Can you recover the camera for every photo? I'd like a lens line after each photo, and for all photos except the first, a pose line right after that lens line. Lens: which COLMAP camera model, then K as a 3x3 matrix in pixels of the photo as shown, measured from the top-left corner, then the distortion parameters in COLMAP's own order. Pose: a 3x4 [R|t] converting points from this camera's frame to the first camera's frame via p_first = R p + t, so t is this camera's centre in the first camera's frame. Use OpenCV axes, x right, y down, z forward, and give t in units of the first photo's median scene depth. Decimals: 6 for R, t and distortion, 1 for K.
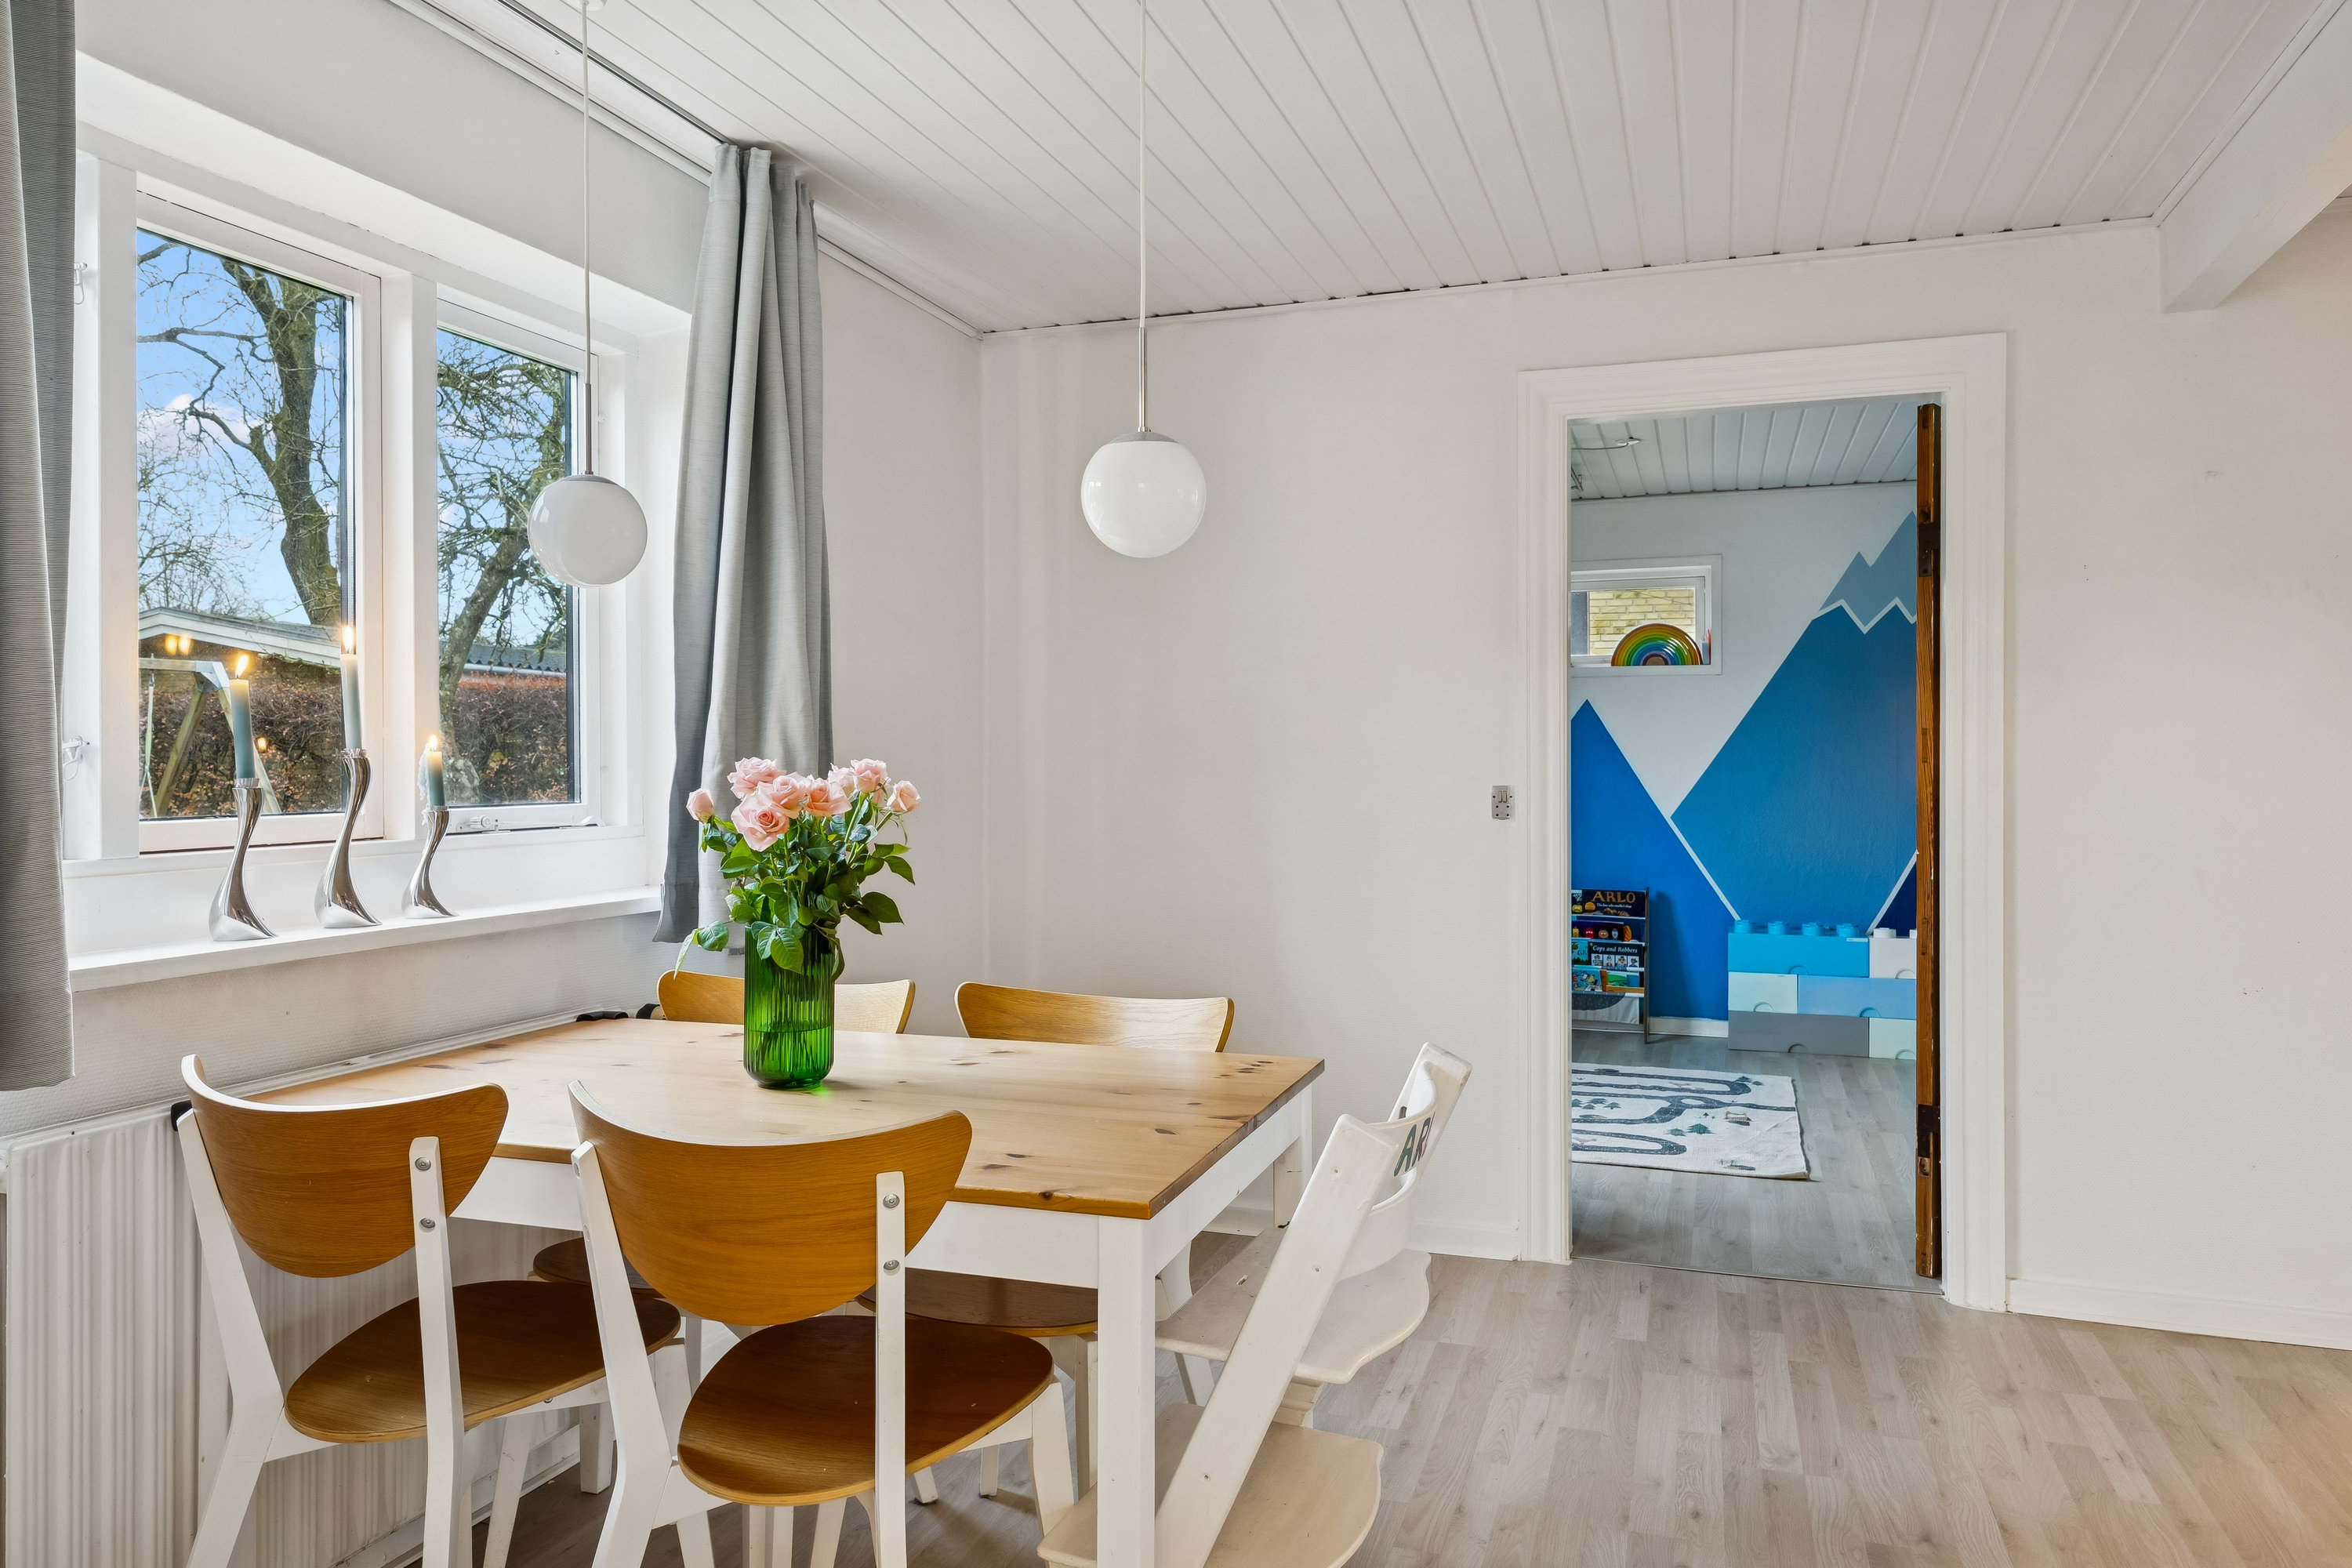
lens RADIAL K [[1618.5, 0, 1170.4], [0, 1618.5, 779.6], [0, 0, 1]] dist [0.055159, 0.002268]
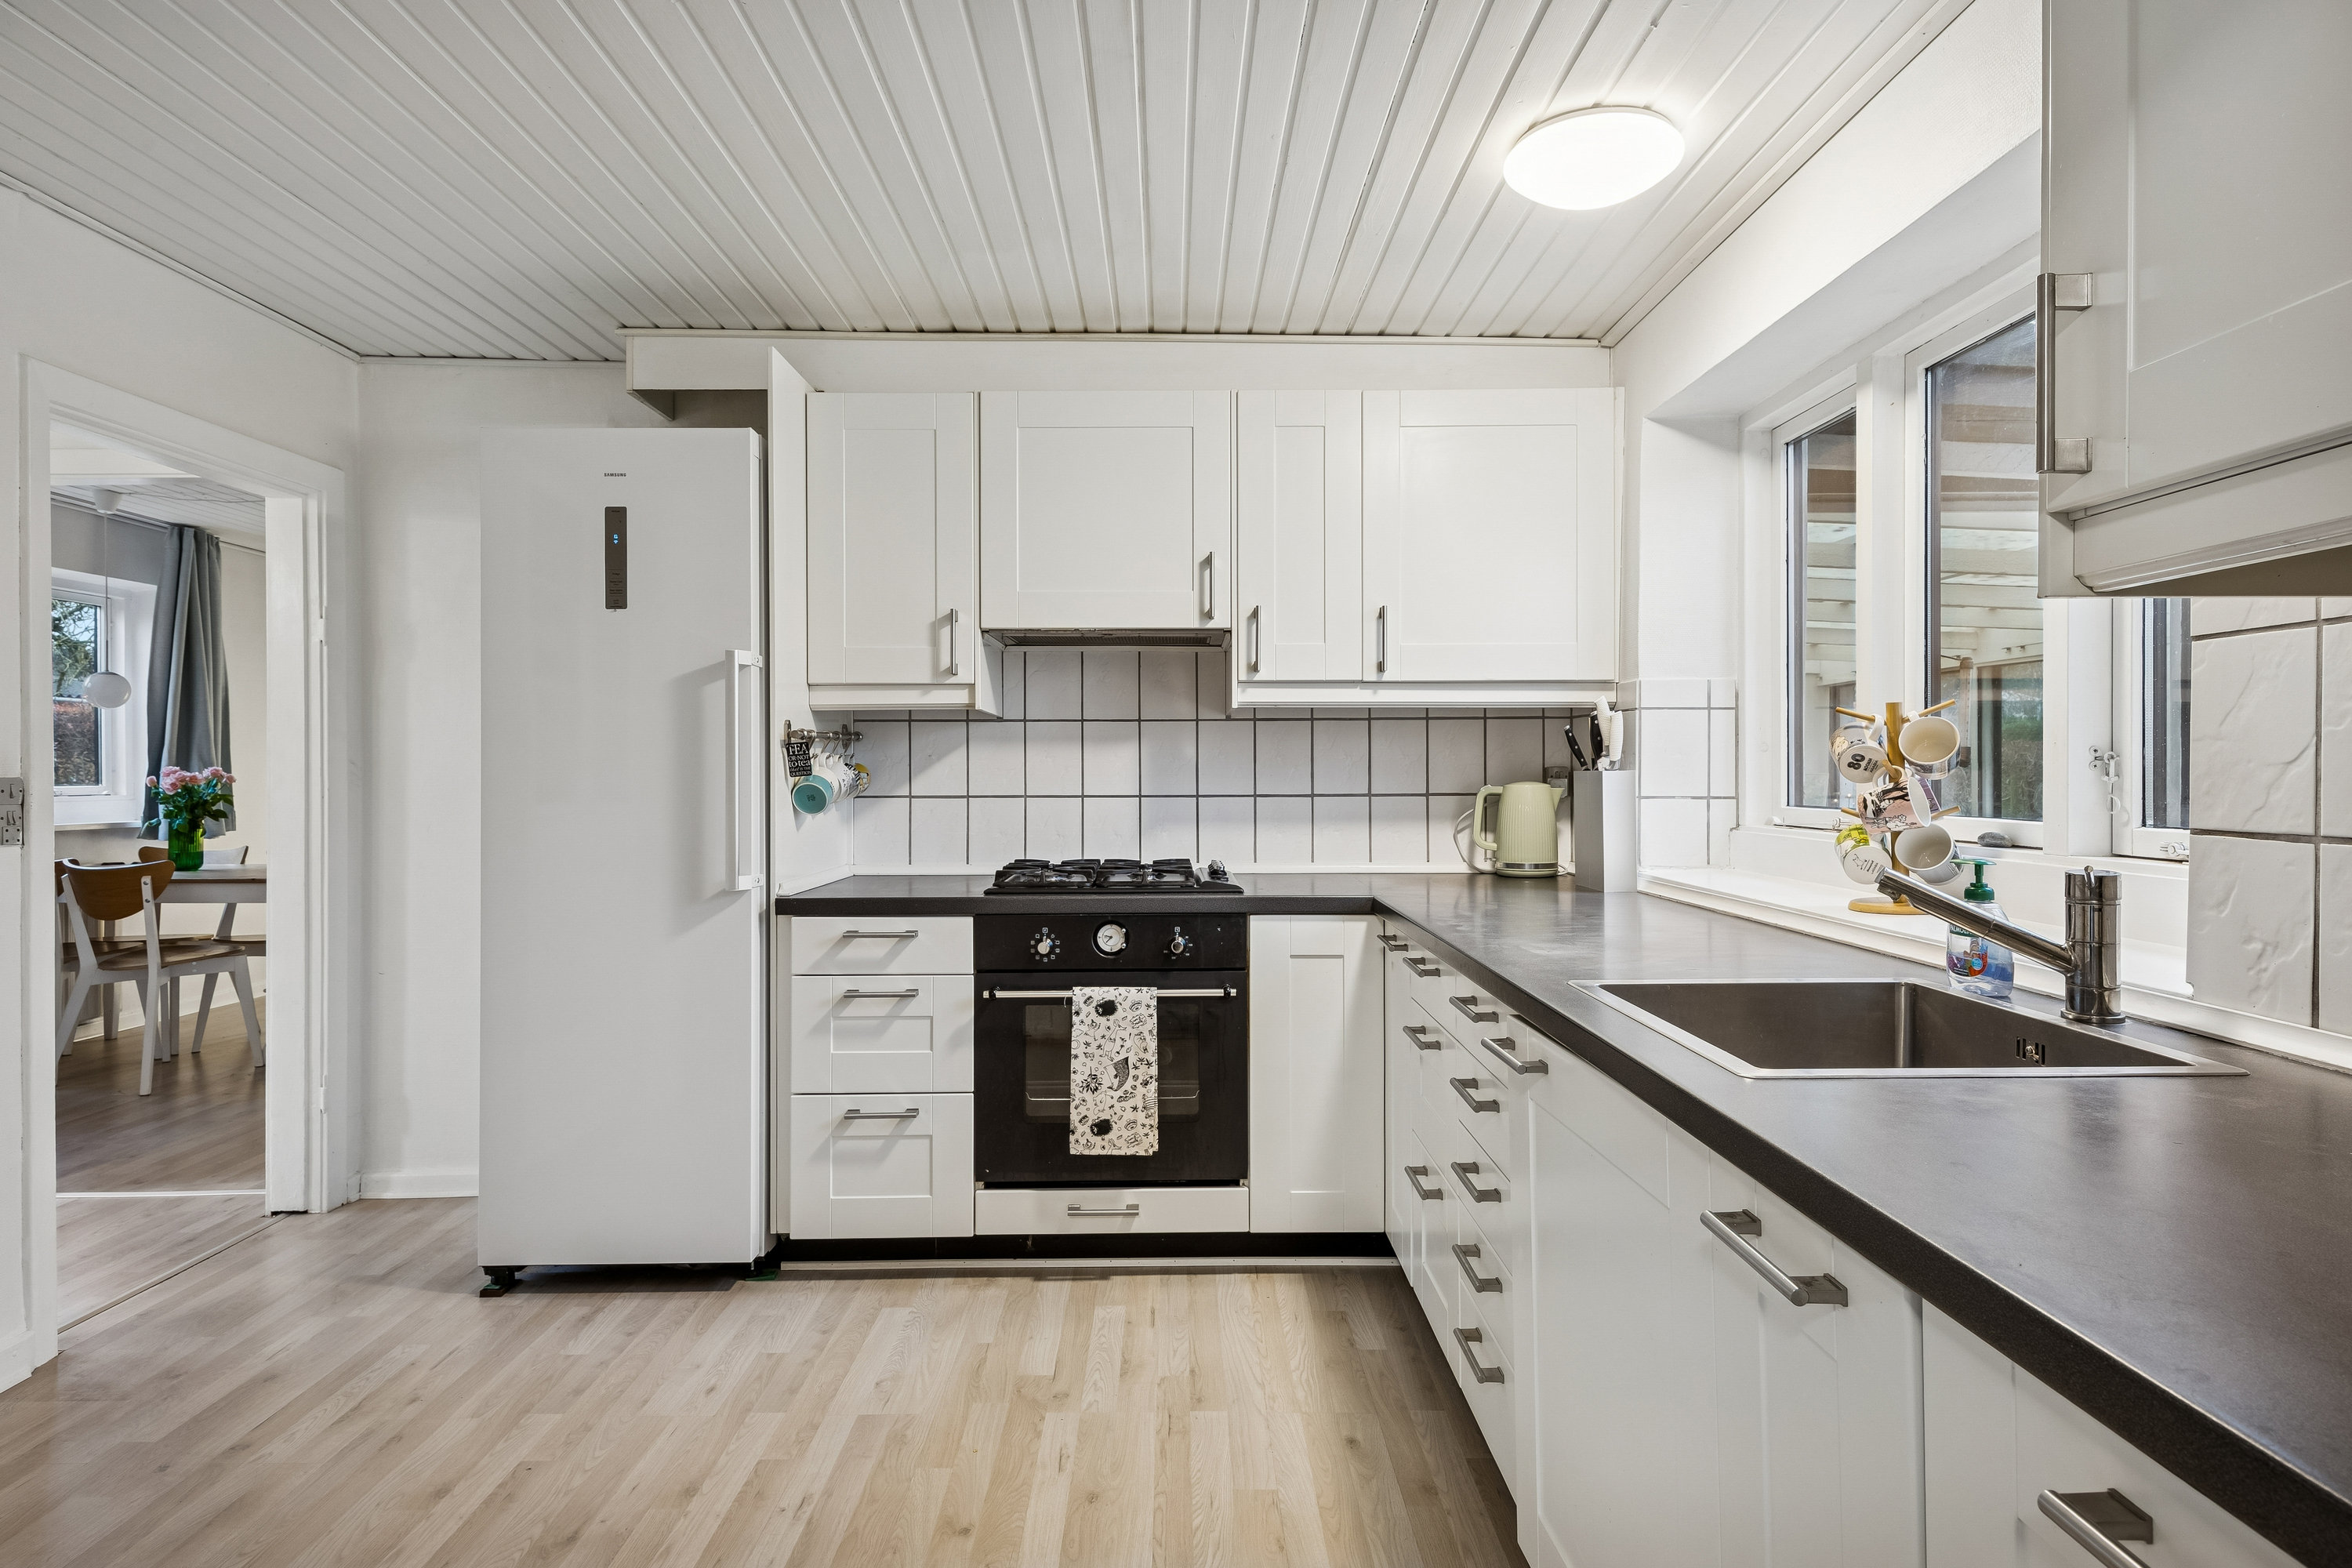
lens RADIAL K [[1336.6, 0, 1185.2], [0, 1336.6, 772.3], [0, 0, 1]] dist [0.006385, 0.001093]
pose [[0.941476, -0.004467, 0.337051, 0.682715], [0.006313, 0.999970, -0.004381, 0.018939], [-0.337022, 0.006253, 0.941476, -2.017662]]
